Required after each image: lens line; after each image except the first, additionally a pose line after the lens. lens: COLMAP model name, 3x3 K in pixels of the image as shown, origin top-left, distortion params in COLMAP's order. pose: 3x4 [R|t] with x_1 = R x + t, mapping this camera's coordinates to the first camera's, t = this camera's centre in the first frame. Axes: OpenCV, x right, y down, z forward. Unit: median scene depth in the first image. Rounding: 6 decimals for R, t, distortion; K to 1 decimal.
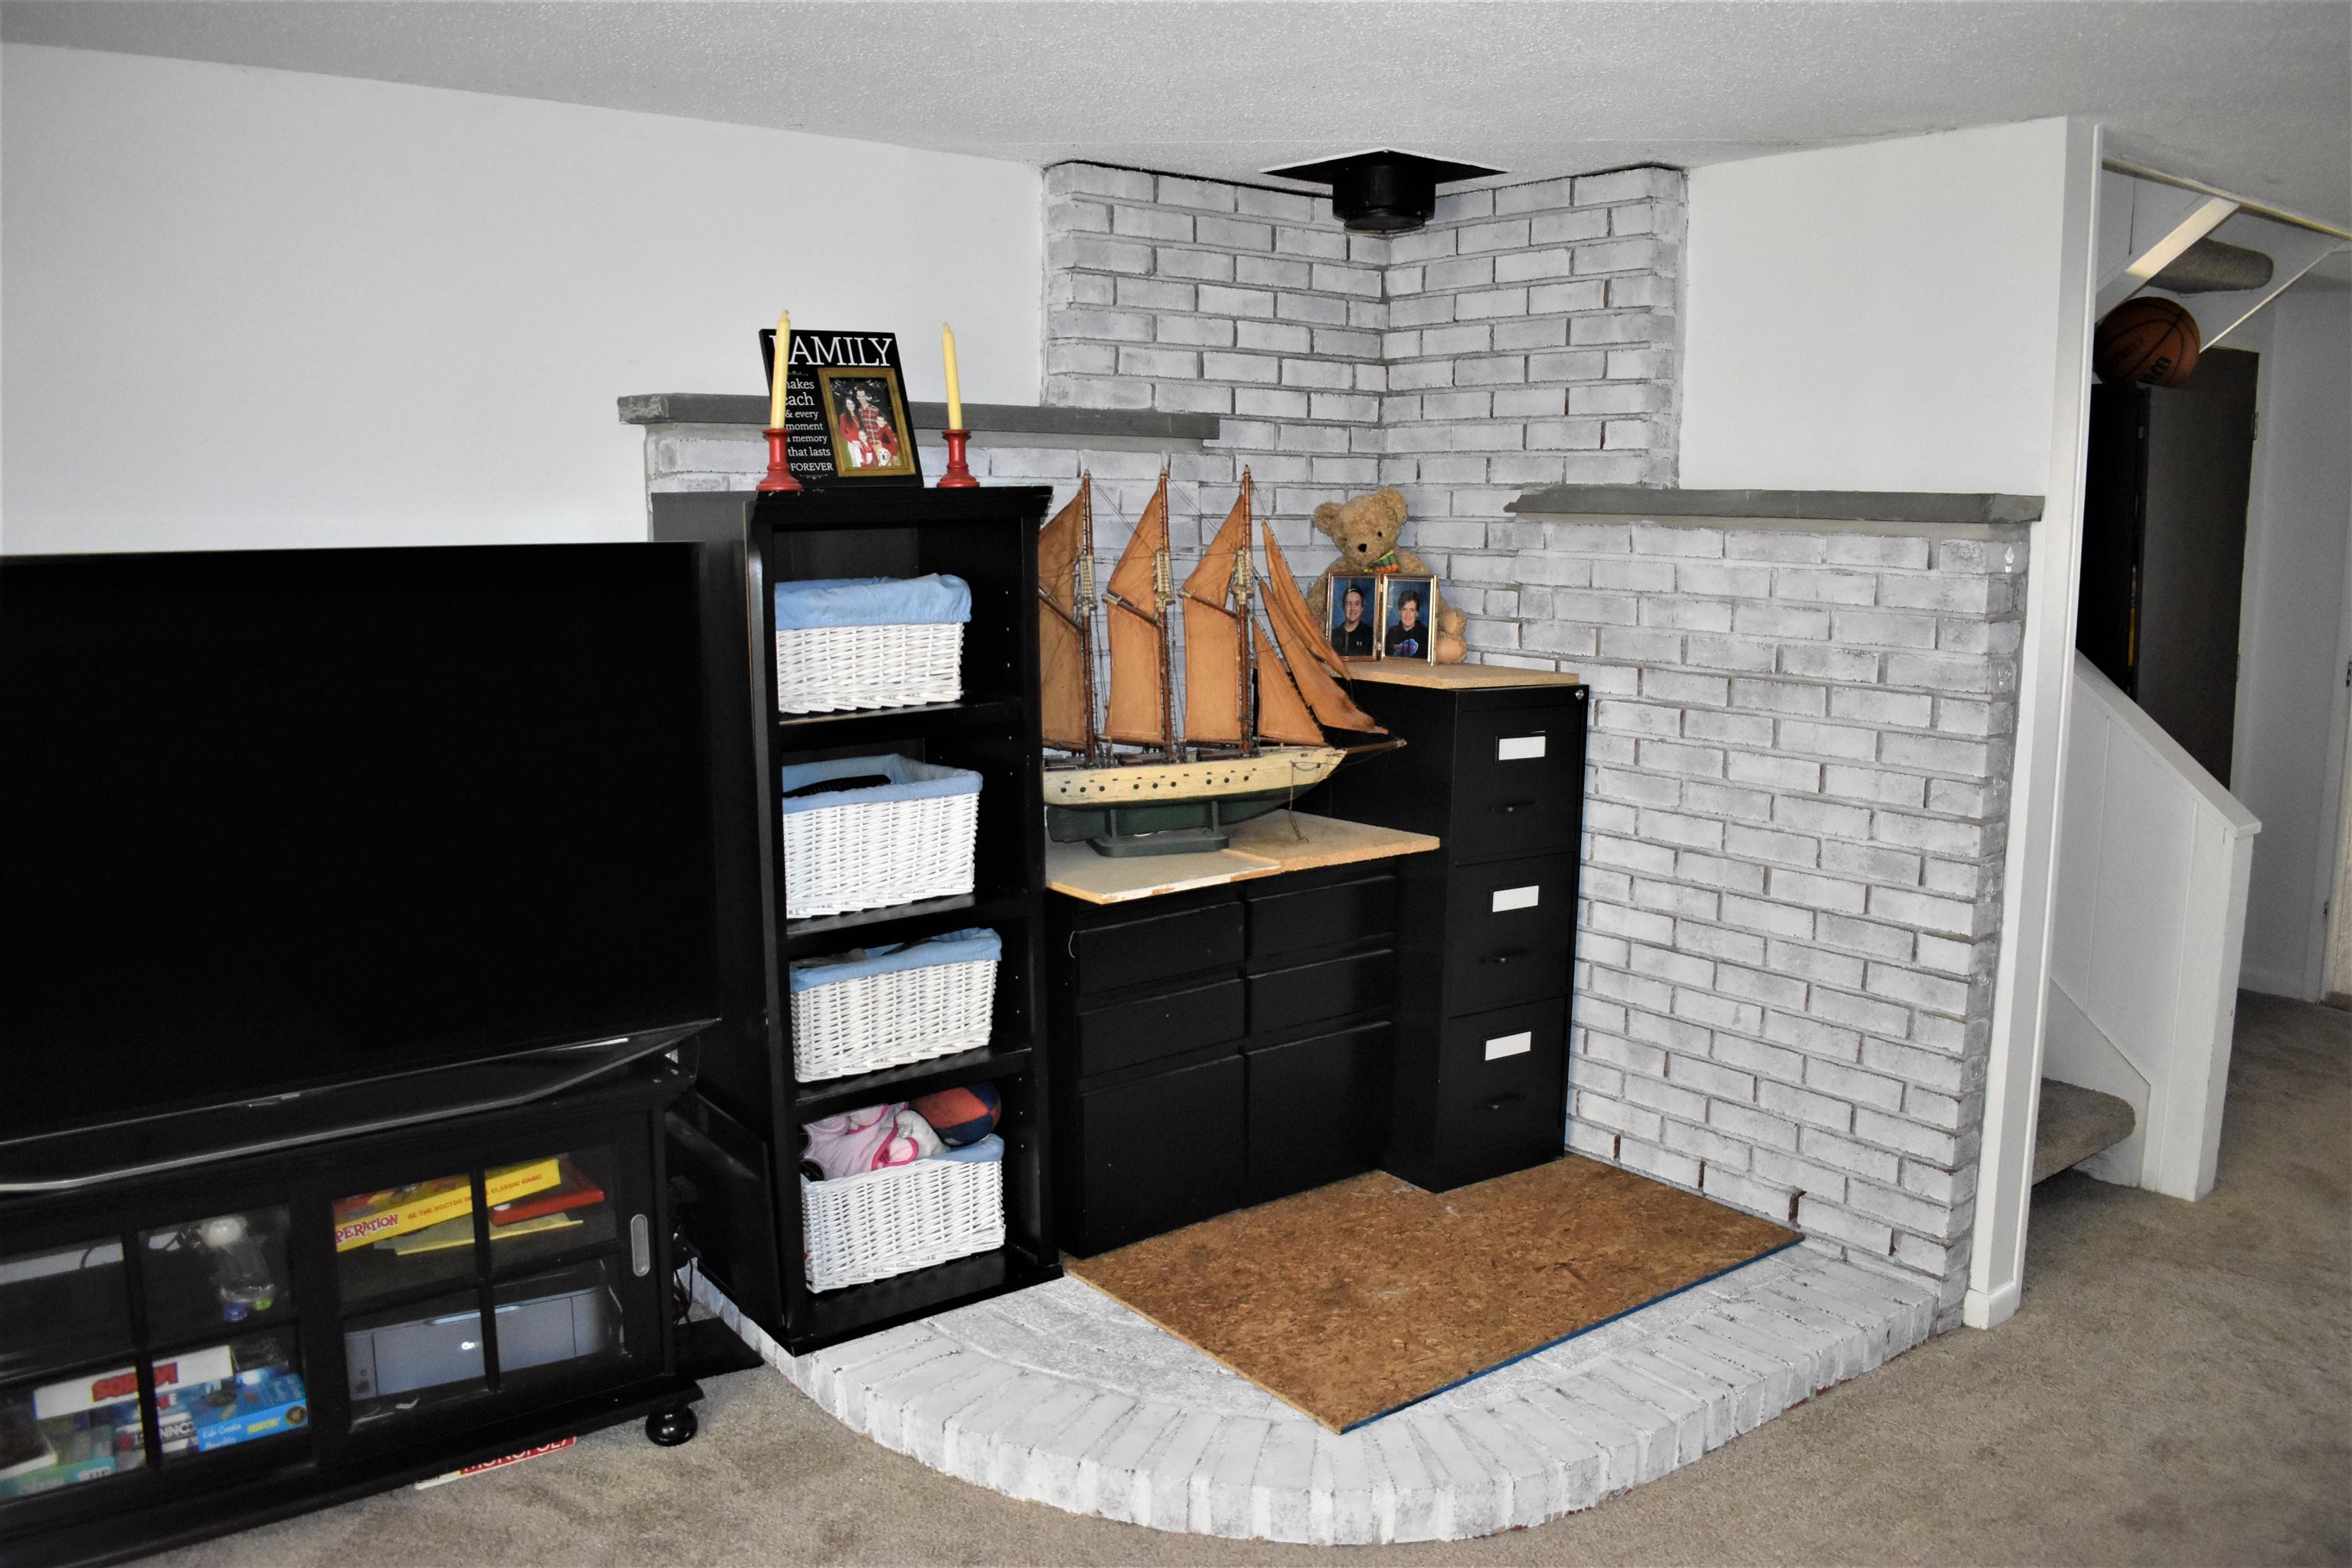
lens RADIAL K [[1860.2, 0, 1180.7], [0, 1860.2, 802.2], [0, 0, 1]] dist [-0.073028, -0.007291]
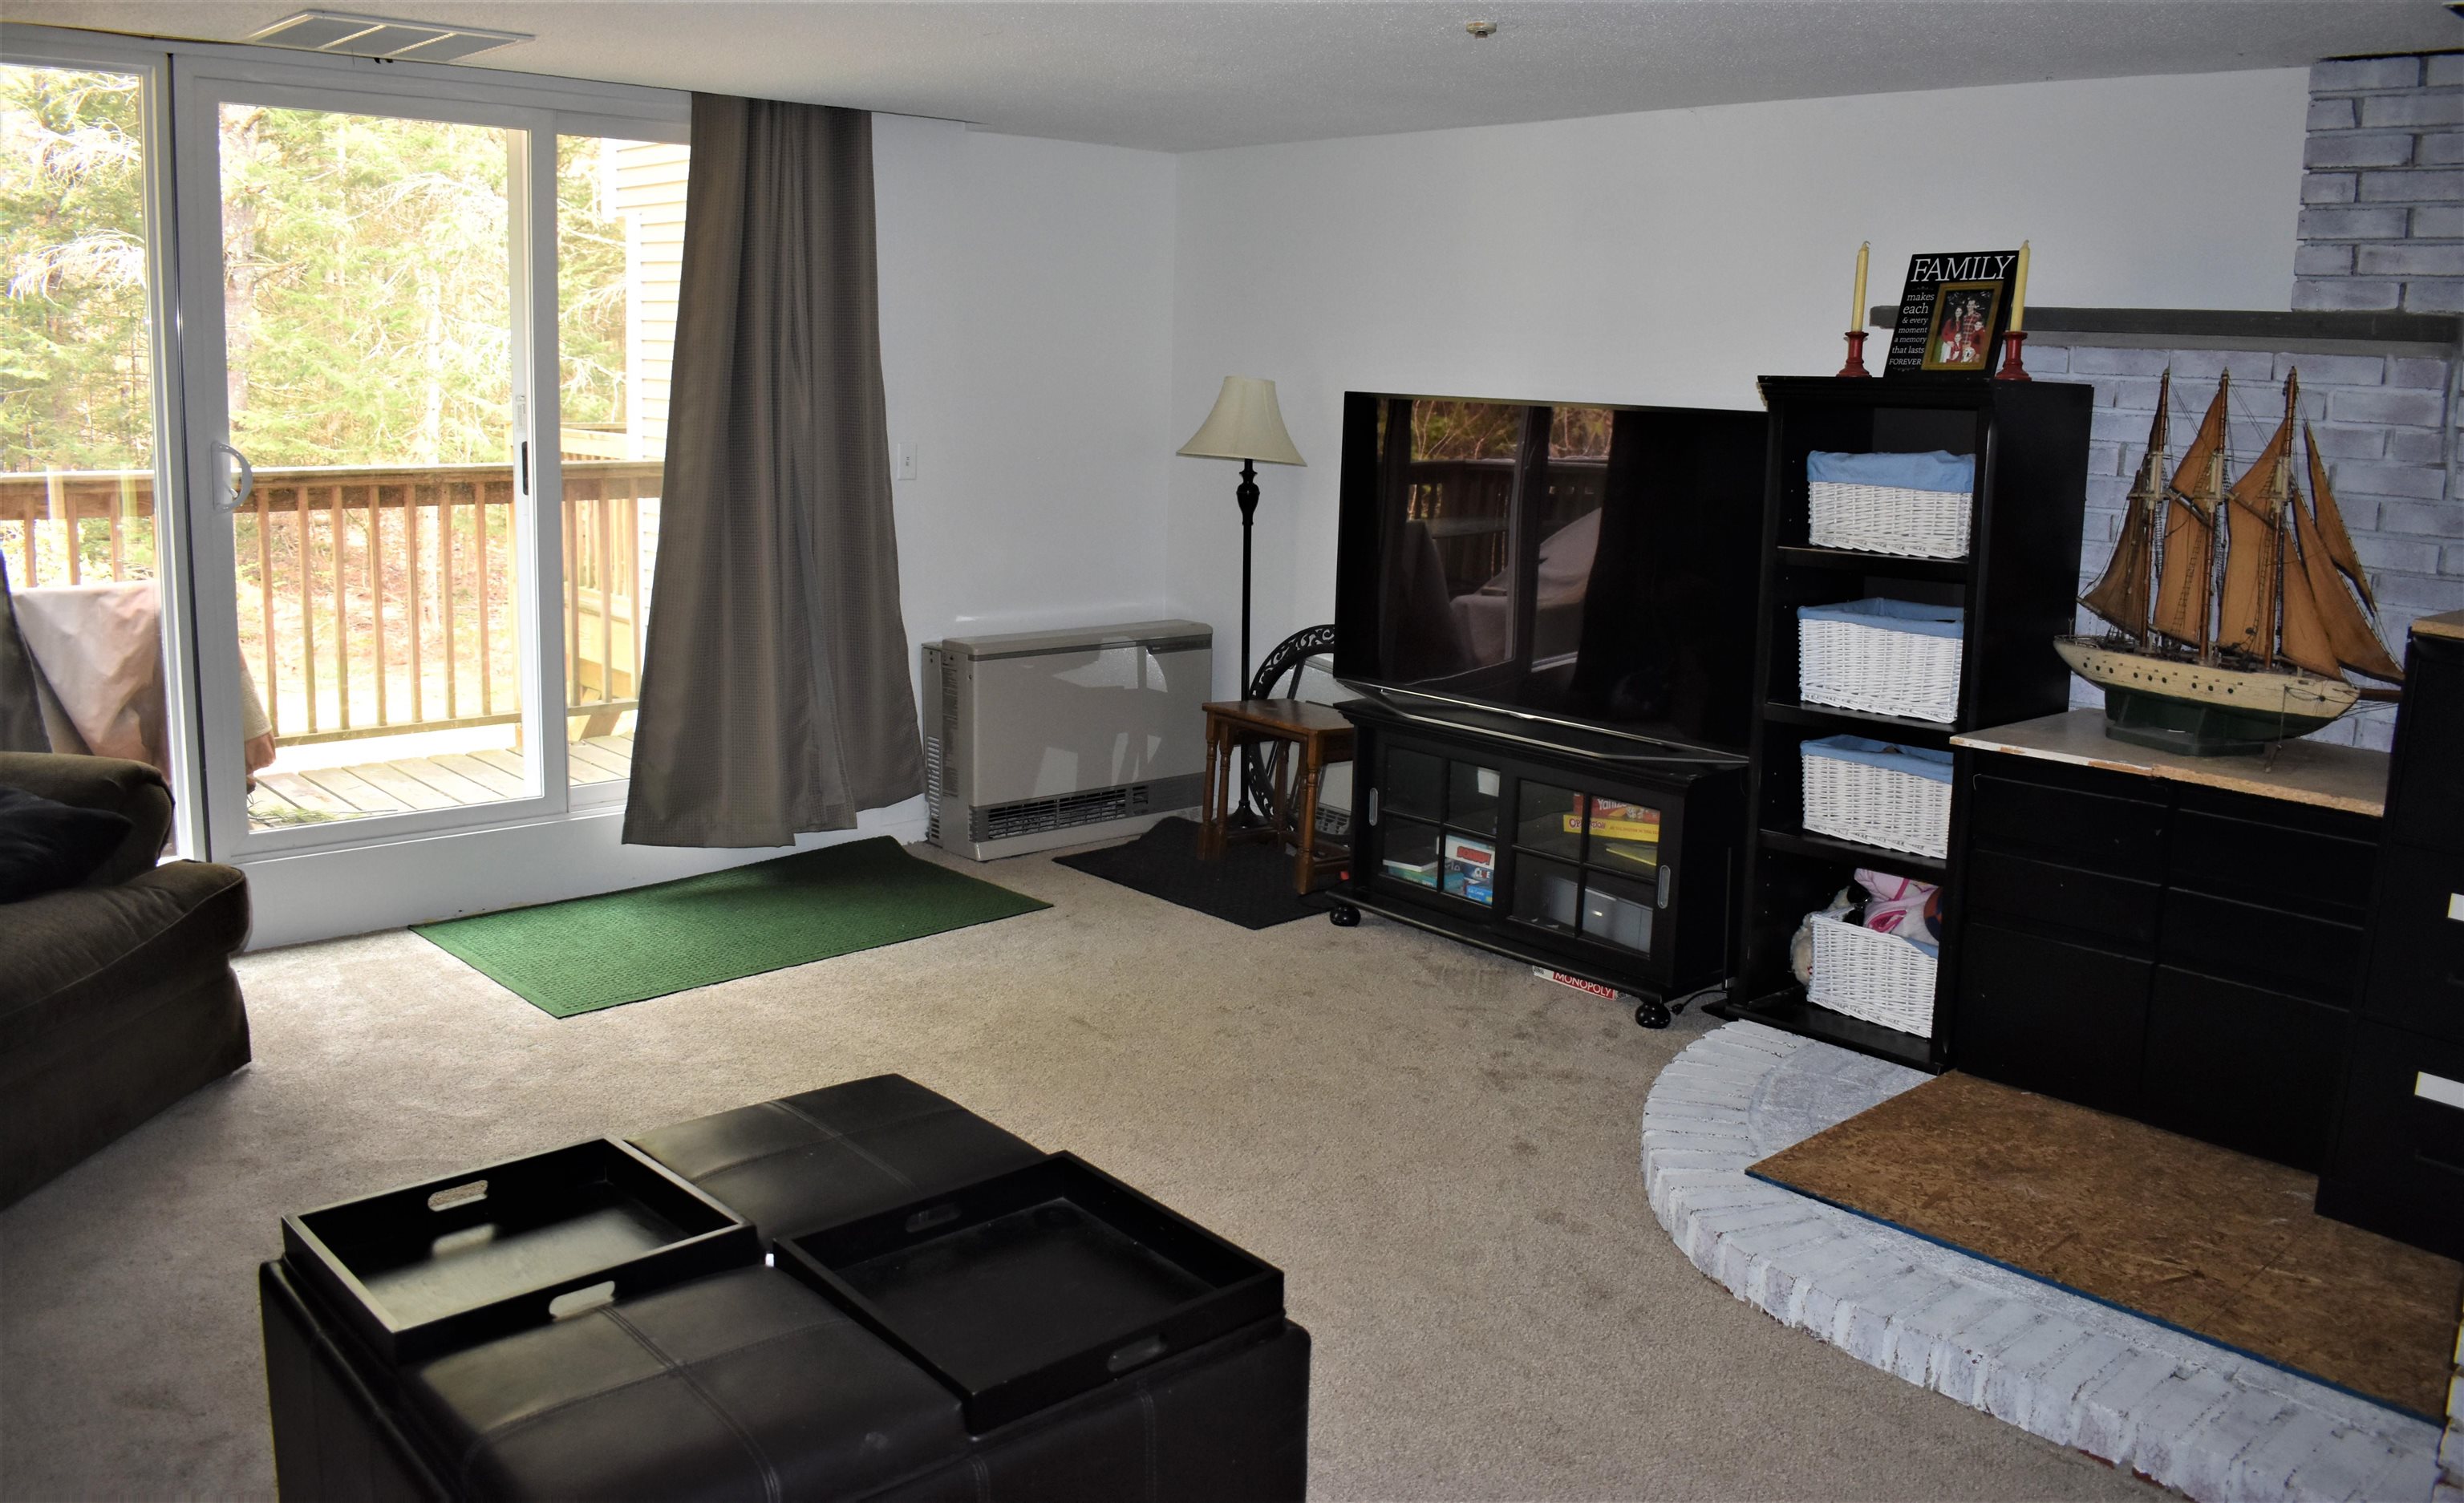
lens RADIAL K [[1889.0, 0, 1229.5], [0, 1889.0, 740.9], [0, 0, 1]] dist [-0.079985, -0.000657]
pose [[0.070401, 0.189306, -0.979391, 1.027400], [-0.187197, 0.966891, 0.173434, -0.061807], [0.979796, 0.171130, 0.103507, 0.437453]]
